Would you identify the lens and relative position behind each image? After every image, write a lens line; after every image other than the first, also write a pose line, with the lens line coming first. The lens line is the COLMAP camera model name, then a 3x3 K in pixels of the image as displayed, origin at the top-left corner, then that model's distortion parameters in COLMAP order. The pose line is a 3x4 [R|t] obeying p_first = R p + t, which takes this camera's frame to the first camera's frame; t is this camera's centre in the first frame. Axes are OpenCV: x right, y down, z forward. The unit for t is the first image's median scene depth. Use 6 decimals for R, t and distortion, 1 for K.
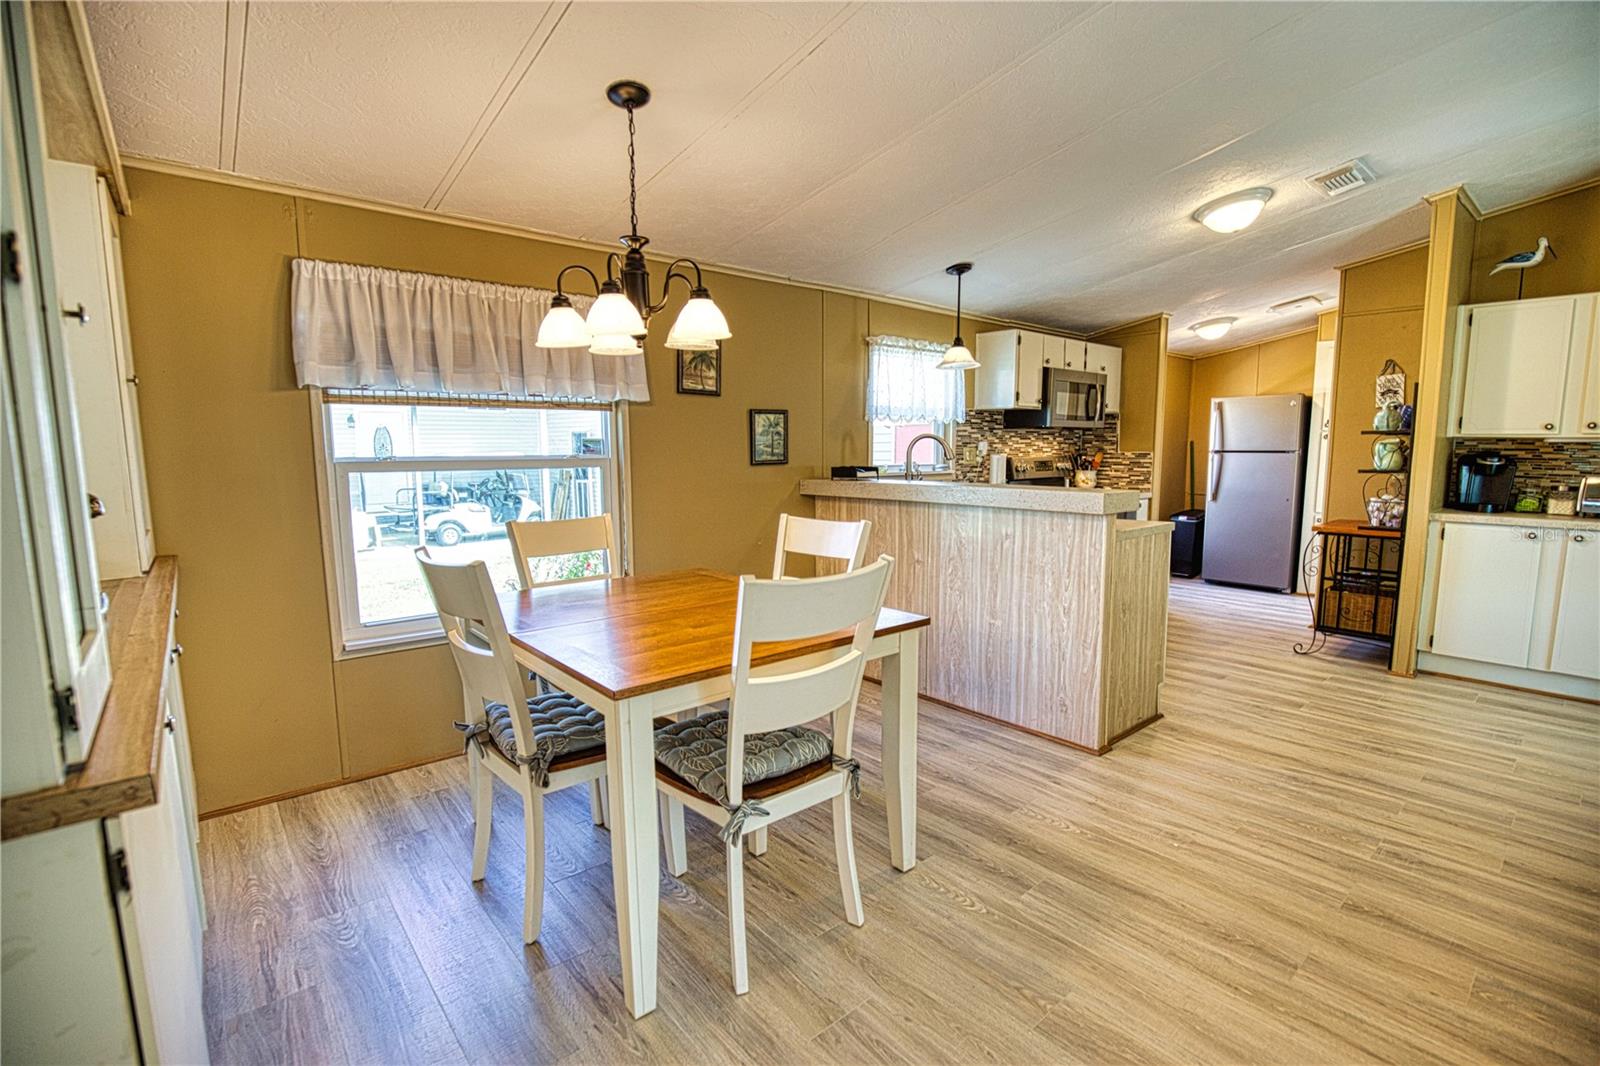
lens RADIAL K [[730.8, 0, 811.7], [0, 730.8, 537.3], [0, 0, 1]] dist [-0.035686, 0.006967]
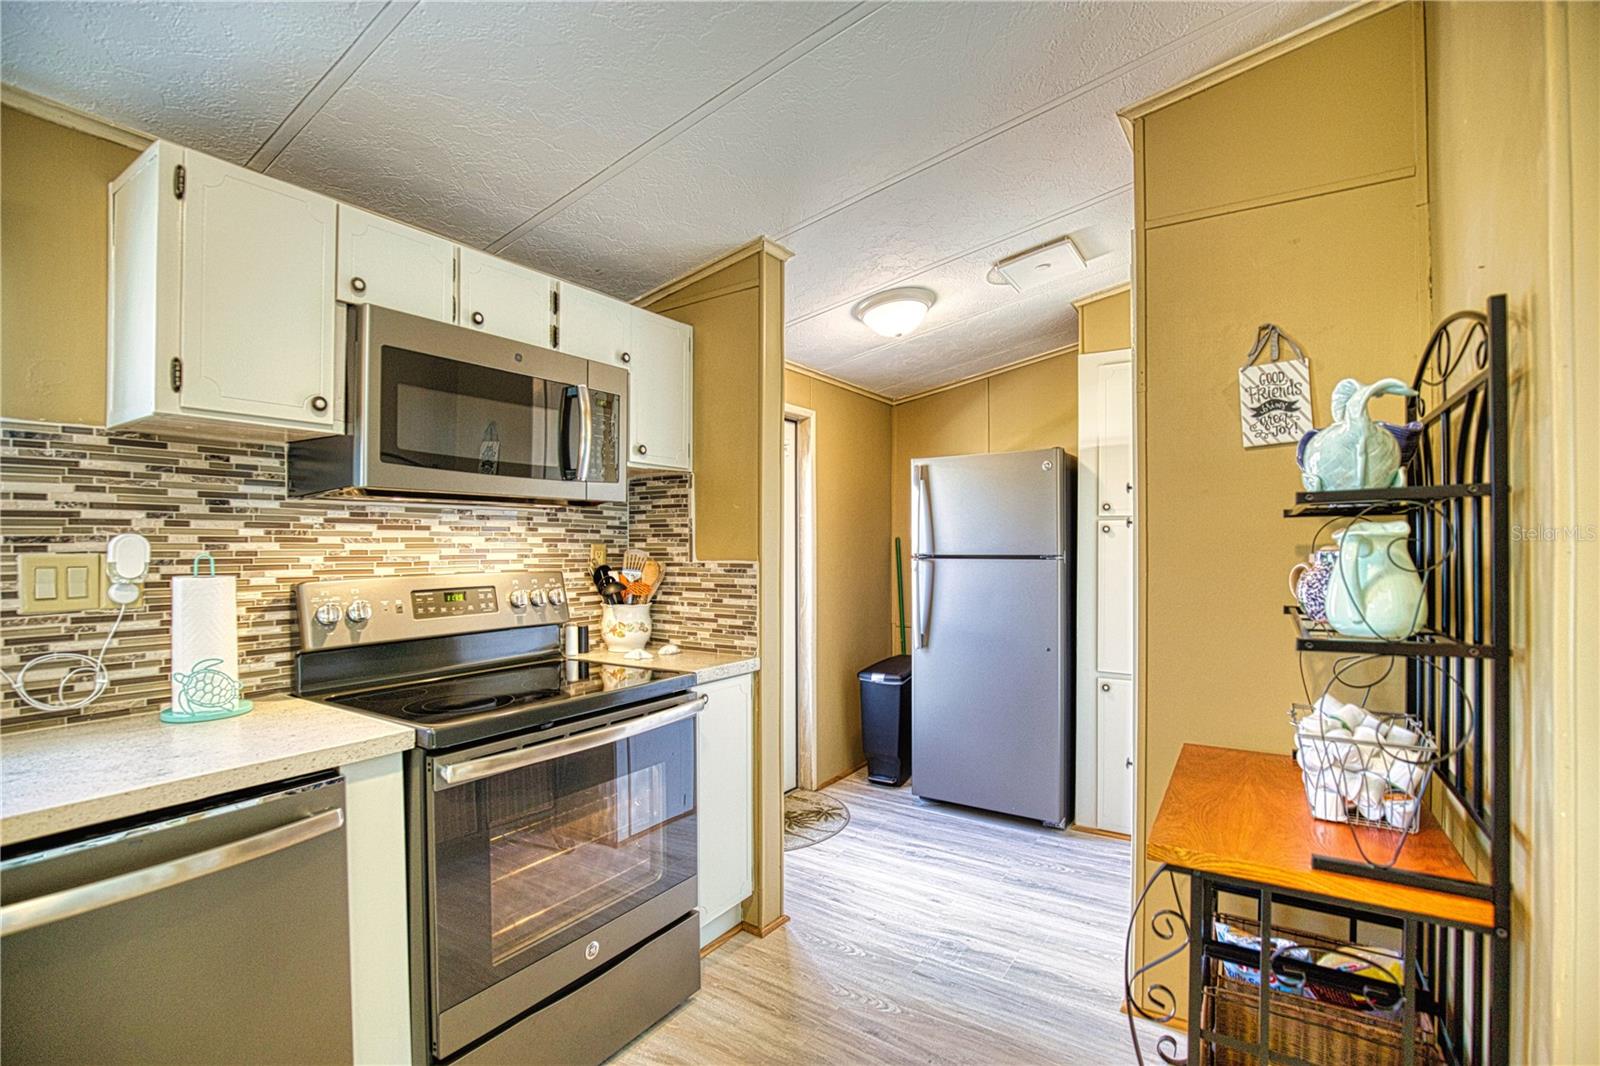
lens RADIAL K [[730.8, 0, 805.5], [0, 730.8, 542.5], [0, 0, 1]] dist [-0.035686, 0.006967]
pose [[0.963081, 0.003194, 0.269191, 0.547441], [0.030749, 0.992080, -0.121782, -0.108395], [-0.267448, 0.125563, 0.955356, 0.837610]]
